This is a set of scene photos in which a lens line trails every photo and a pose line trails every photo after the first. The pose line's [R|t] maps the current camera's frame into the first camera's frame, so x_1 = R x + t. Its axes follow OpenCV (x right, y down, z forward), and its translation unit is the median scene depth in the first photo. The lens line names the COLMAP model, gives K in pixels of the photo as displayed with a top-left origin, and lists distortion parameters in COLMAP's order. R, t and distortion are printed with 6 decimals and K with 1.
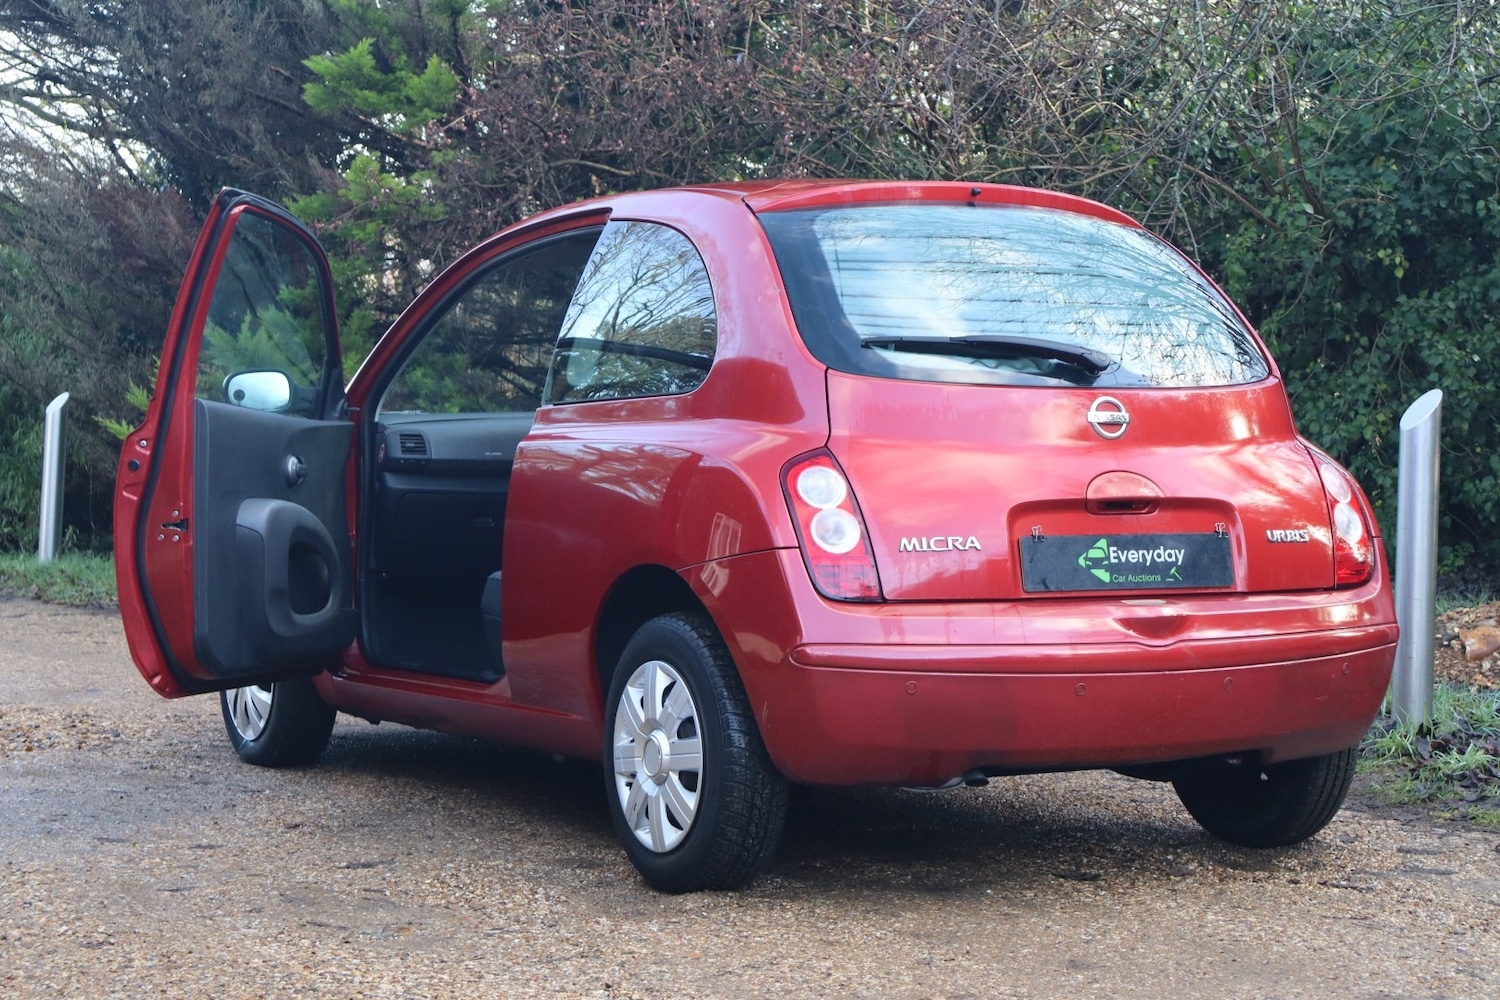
lens RADIAL K [[2955.0, 0, 750.0], [0, 2955.0, 500.0], [0, 0, 1]] dist [0.022136, -0.147804]
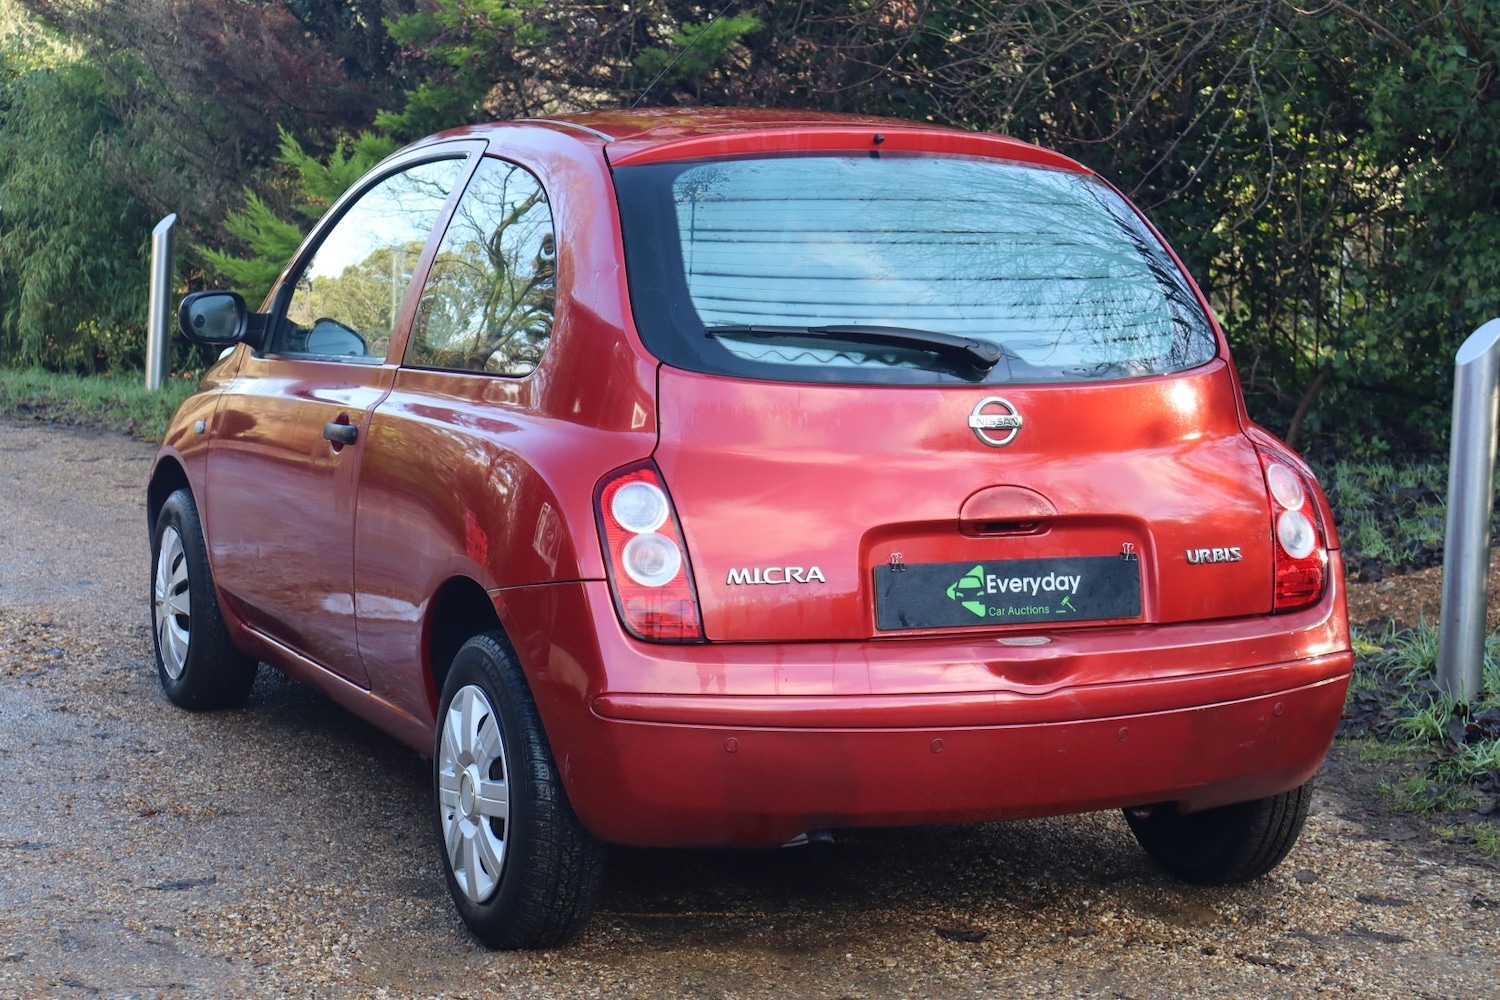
lens RADIAL K [[2962.1, 0, 750.0], [0, 2962.1, 500.0], [0, 0, 1]] dist [0.006243, -0.015513]
pose [[0.995011, 0.023943, -0.096855, 0.123861], [-0.015505, 0.996091, 0.086957, -0.072779], [0.098558, -0.085021, 0.991493, 0.126005]]
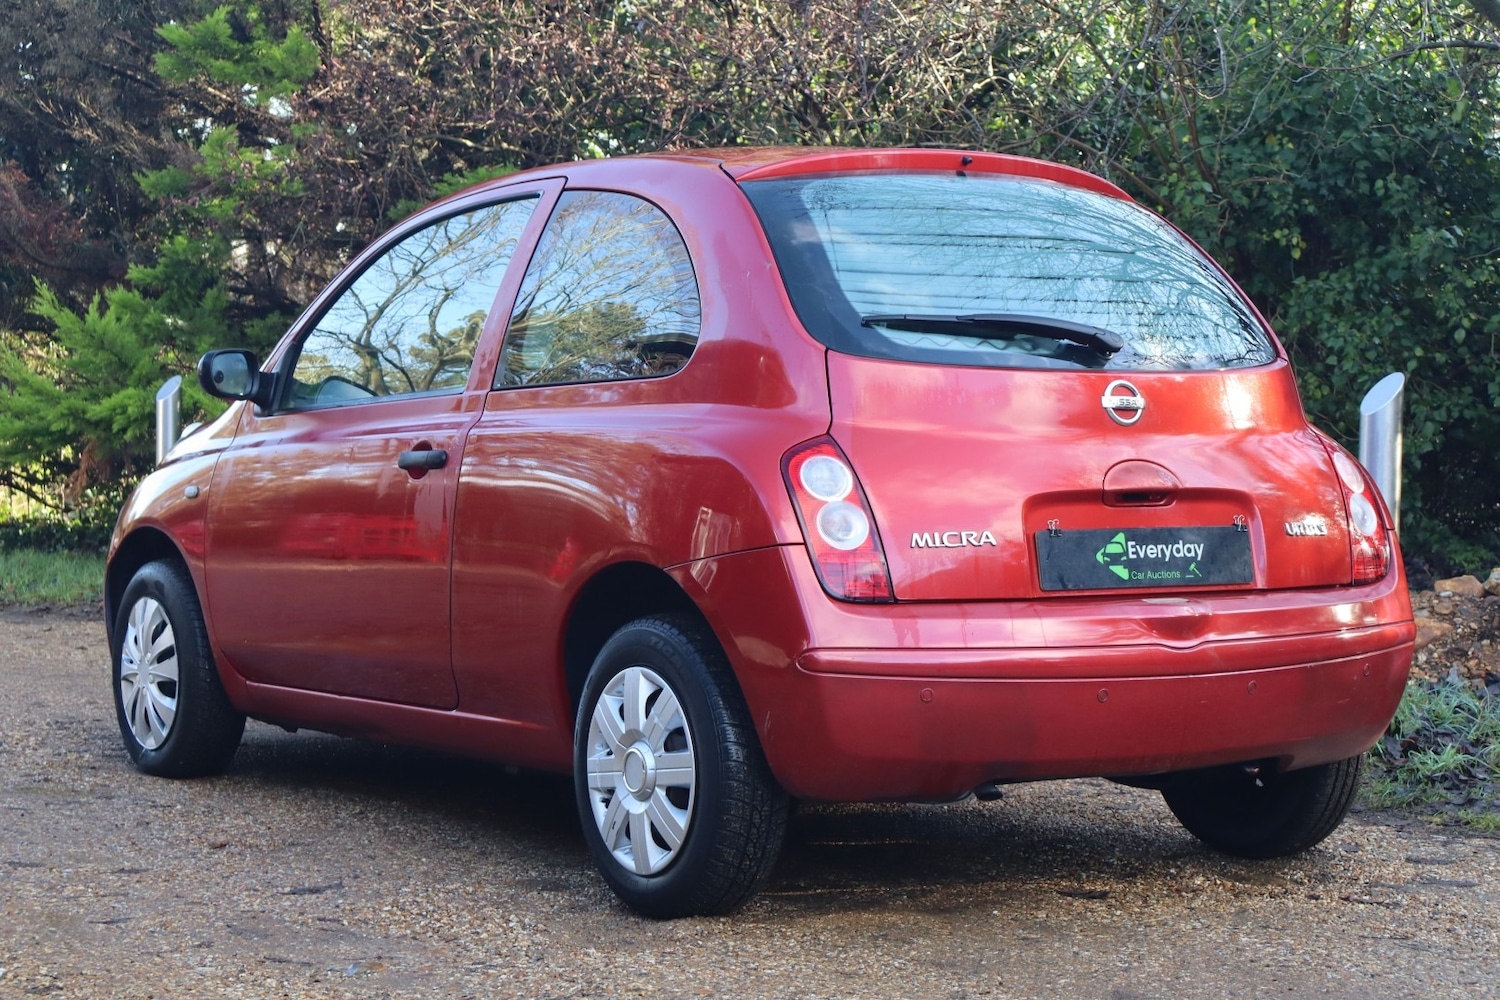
lens RADIAL K [[2962.1, 0, 750.0], [0, 2962.1, 500.0], [0, 0, 1]] dist [0.006243, -0.015513]
pose [[0.997684, -0.003071, 0.067954, -0.054827], [0.002720, 0.999982, 0.005257, -0.002178], [-0.067969, -0.005060, 0.997675, 0.071088]]
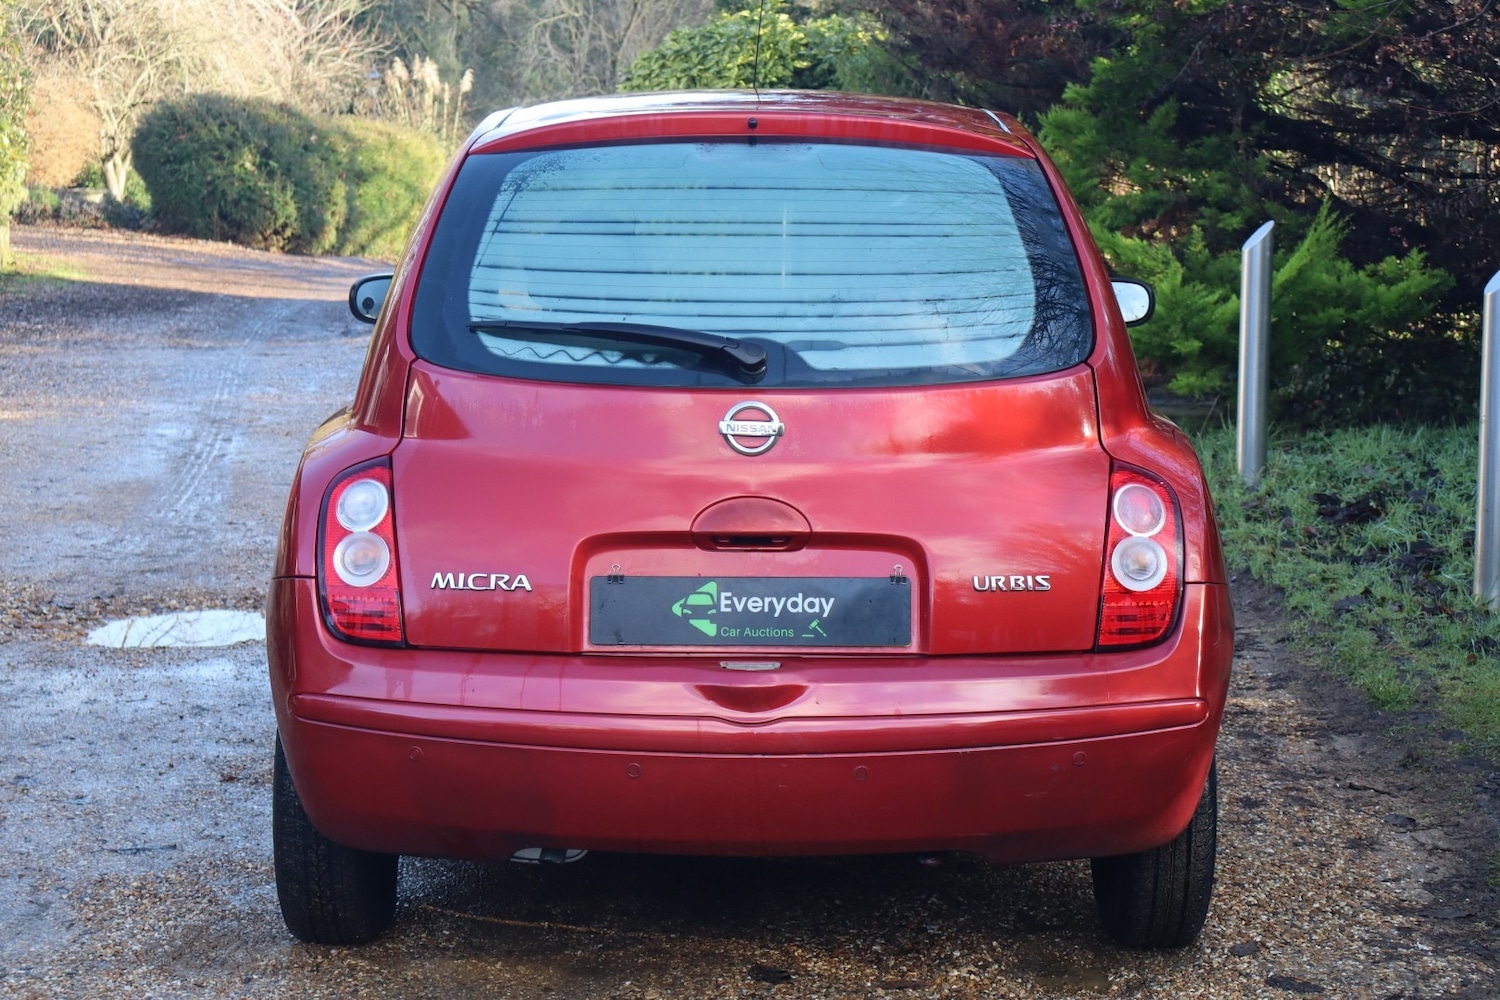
lens RADIAL K [[2962.1, 0, 750.0], [0, 2962.1, 500.0], [0, 0, 1]] dist [0.006243, -0.015513]
pose [[0.876988, 0.063420, -0.476309, 0.465404], [-0.015104, 0.994400, 0.104594, -0.085166], [0.480275, -0.084533, 0.873035, 0.274379]]
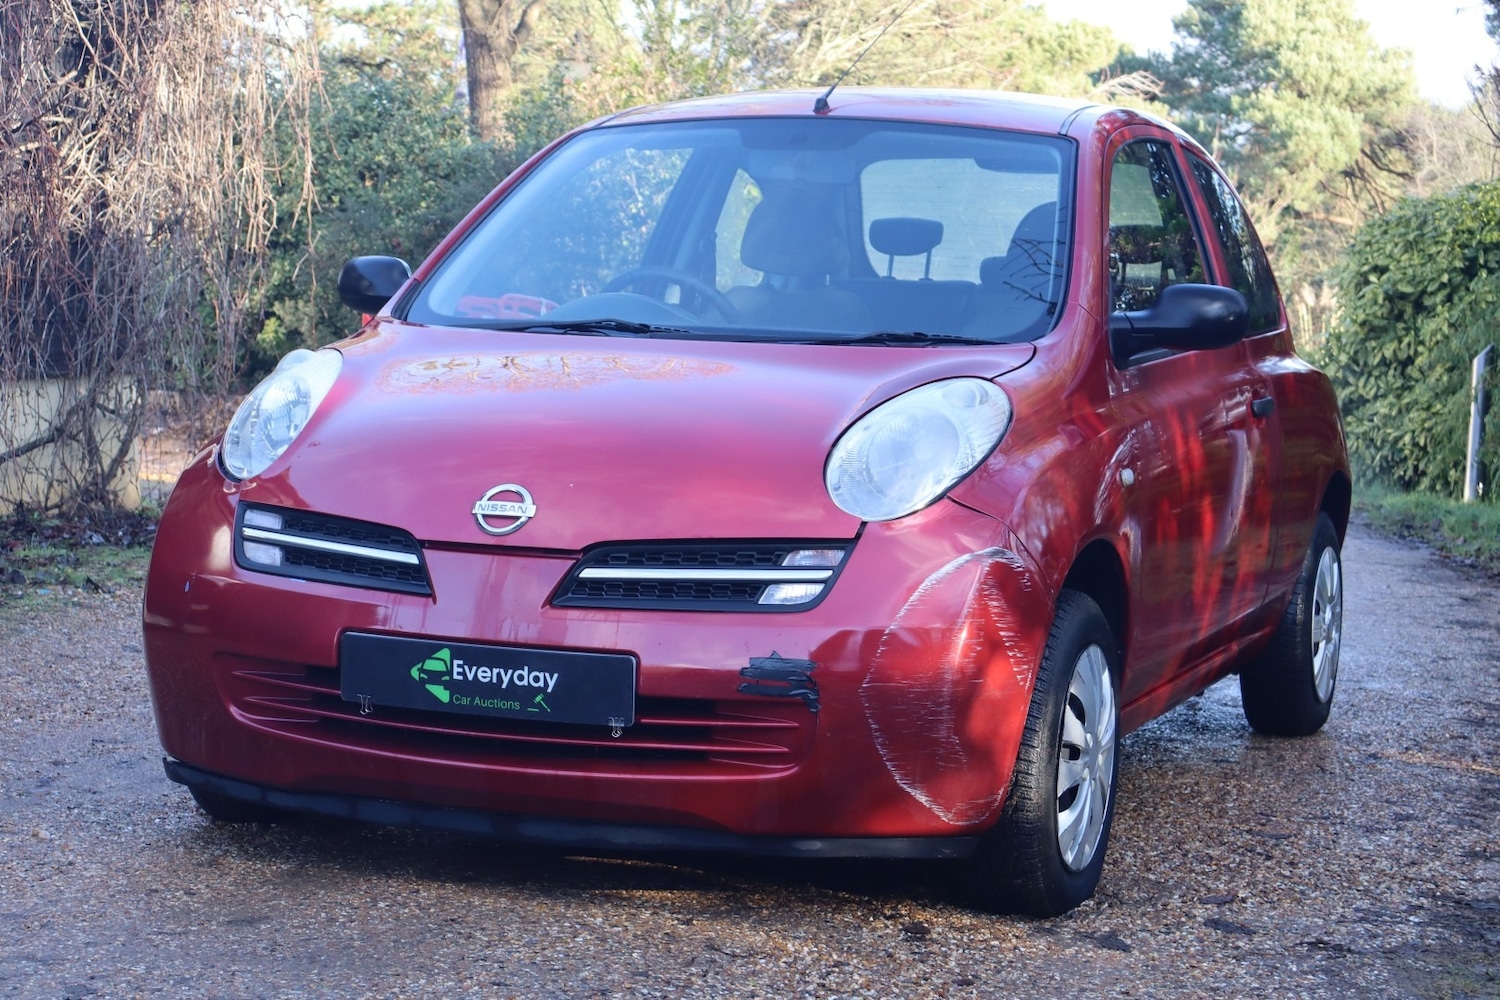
lens RADIAL K [[2955.0, 0, 750.0], [0, 2955.0, 500.0], [0, 0, 1]] dist [0.022136, -0.147804]
pose [[0.676073, 0.066672, -0.733812, 0.686791], [-0.060704, 0.997552, 0.034706, -0.005918], [0.734330, 0.021081, 0.678466, 0.412468]]
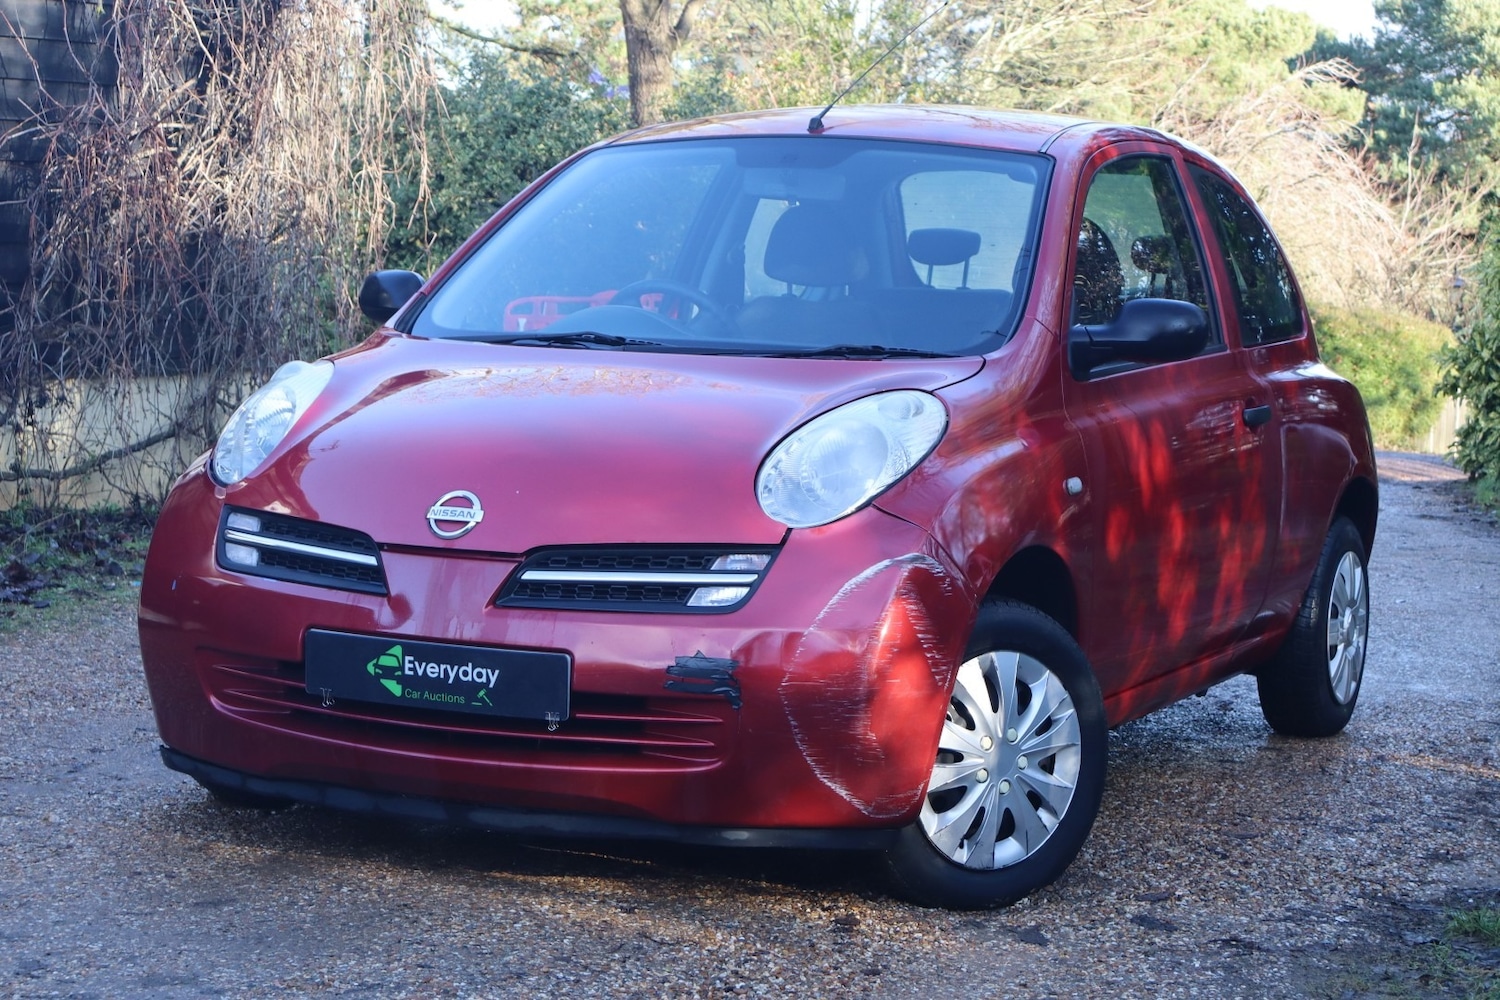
lens RADIAL K [[2933.3, 0, 701.8], [0, 2933.3, 481.8], [0, 0, 1]] dist [0.363275, -3.217355]
pose [[0.608082, 0.068741, -0.790892, 0.759144], [-0.062847, 0.997286, 0.038359, -0.016824], [0.791382, 0.026380, 0.610752, 0.443046]]
